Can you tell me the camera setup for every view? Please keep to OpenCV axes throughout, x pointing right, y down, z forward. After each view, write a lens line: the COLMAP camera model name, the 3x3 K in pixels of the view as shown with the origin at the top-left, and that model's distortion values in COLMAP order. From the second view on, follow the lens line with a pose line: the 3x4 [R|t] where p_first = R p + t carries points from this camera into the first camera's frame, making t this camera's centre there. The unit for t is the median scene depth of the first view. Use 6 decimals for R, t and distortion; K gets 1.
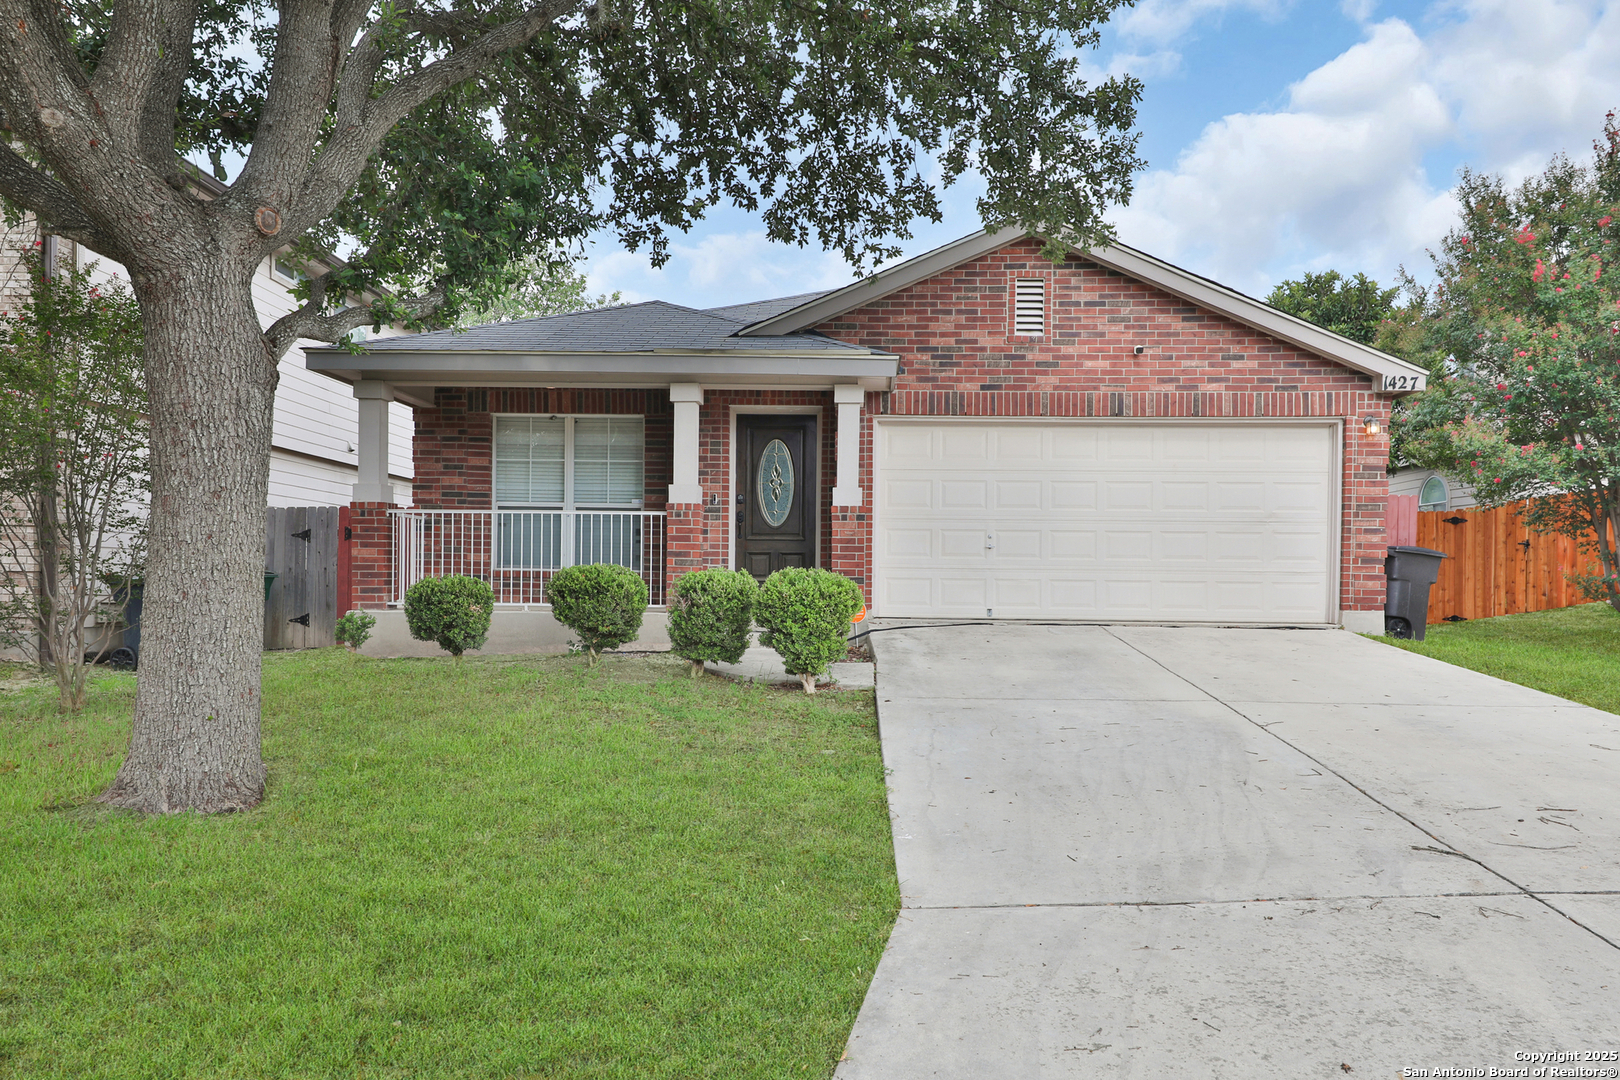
lens RADIAL K [[1091.7, 0, 896.8], [0, 1091.7, 583.9], [0, 0, 1]] dist [0.007309, 0.000116]
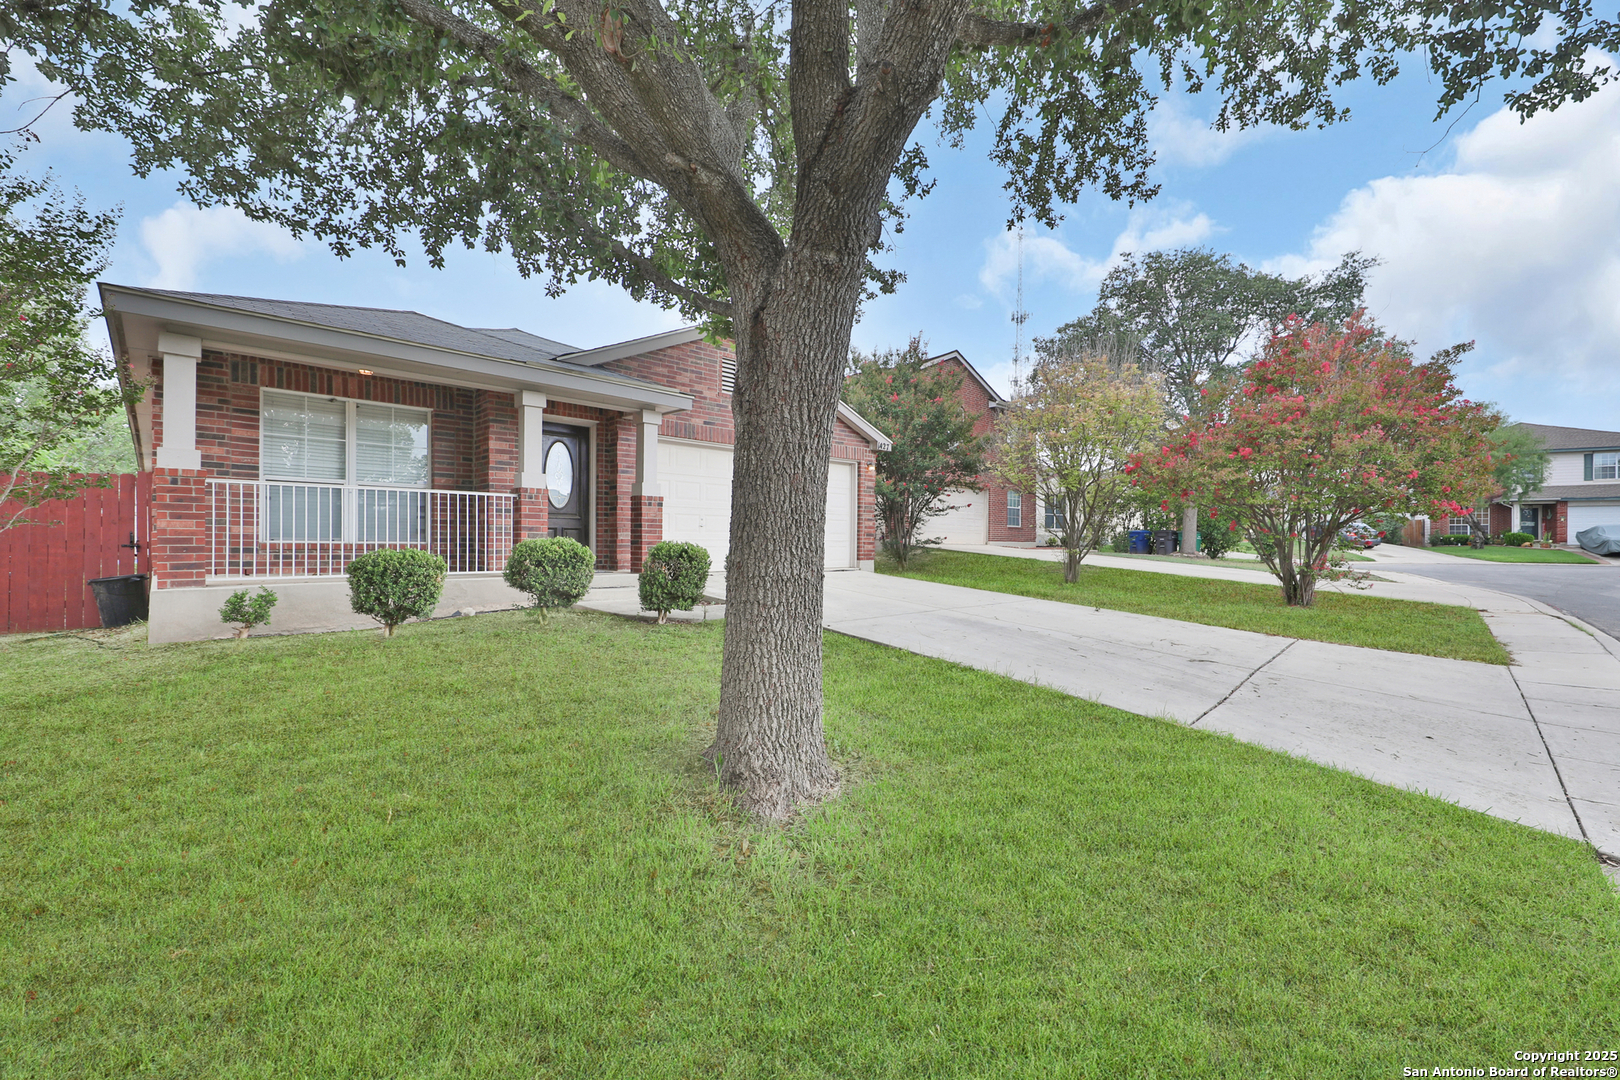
lens RADIAL K [[643.4, 0, 834.5], [0, 643.4, 543.3], [0, 0, 1]] dist [-0.000074, -0.000040]
pose [[0.717007, -0.007510, 0.697025, -0.422909], [0.010806, 0.999942, -0.000342, -0.006414], [-0.696982, 0.007777, 0.717046, 0.216733]]
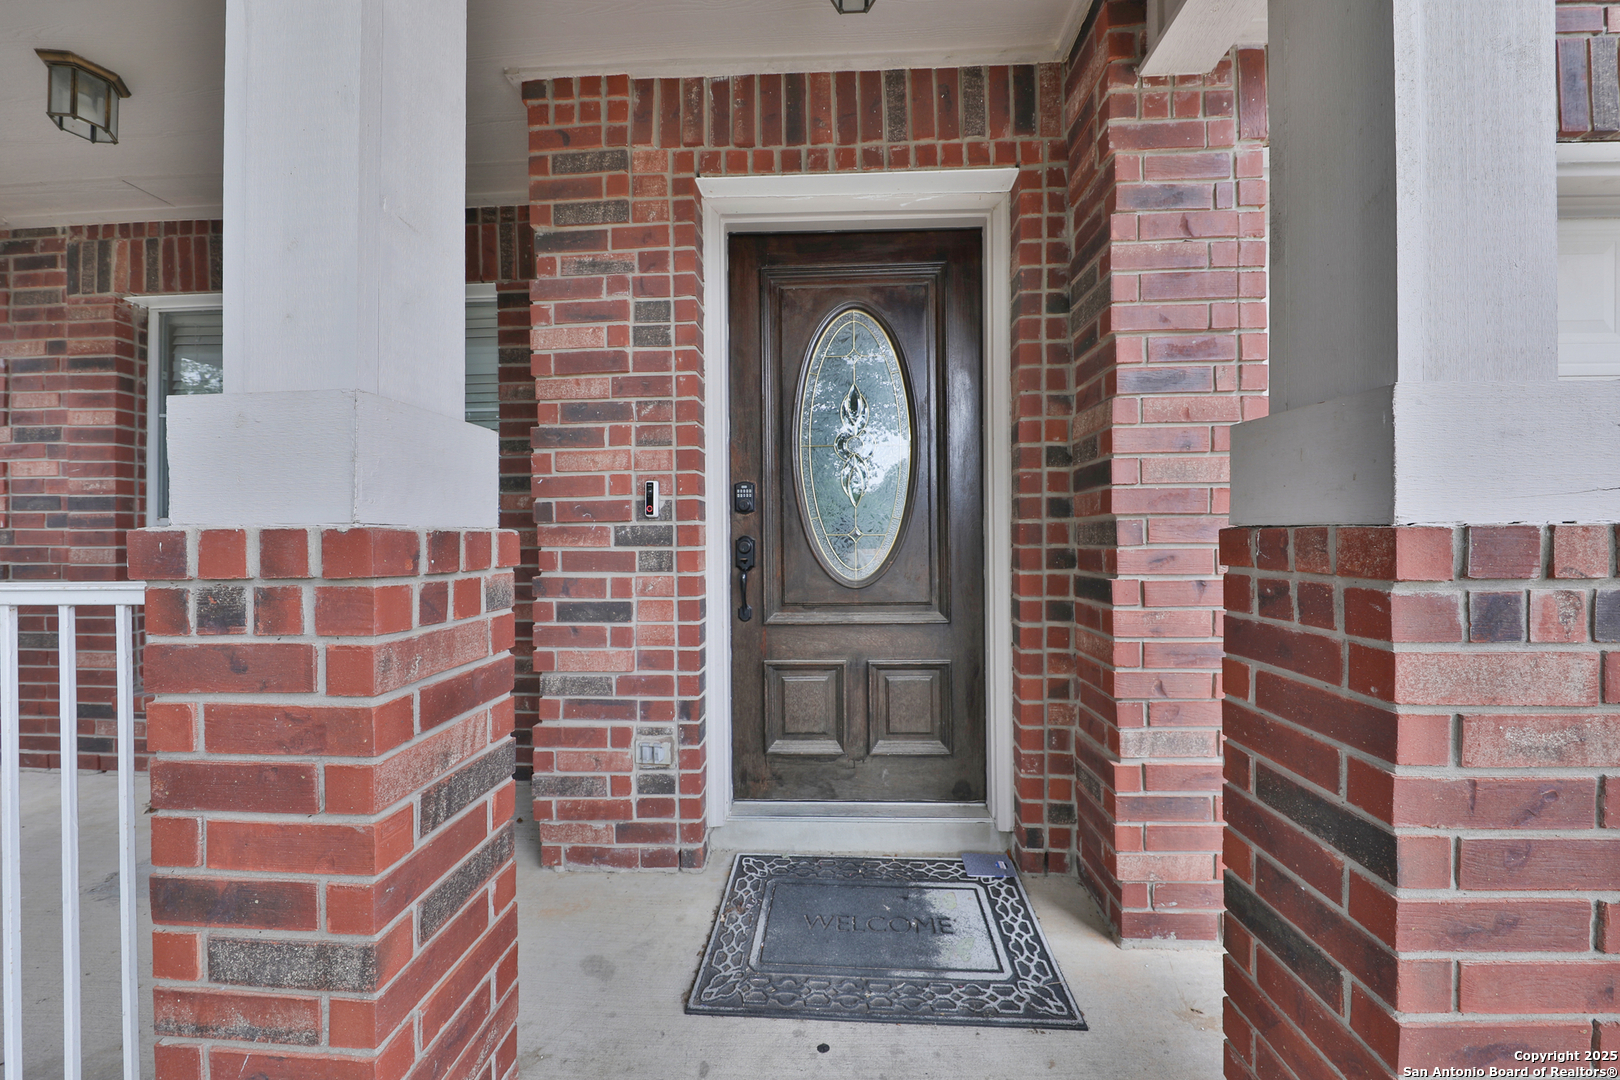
lens RADIAL K [[547.8, 0, 821.5], [0, 547.8, 539.4], [0, 0, 1]] dist [0.007114, -0.005957]
pose [[0.996294, -0.017732, -0.084164, -0.109631], [0.016876, 0.999798, -0.010878, -0.064614], [0.084340, 0.009417, 0.996393, 0.858668]]
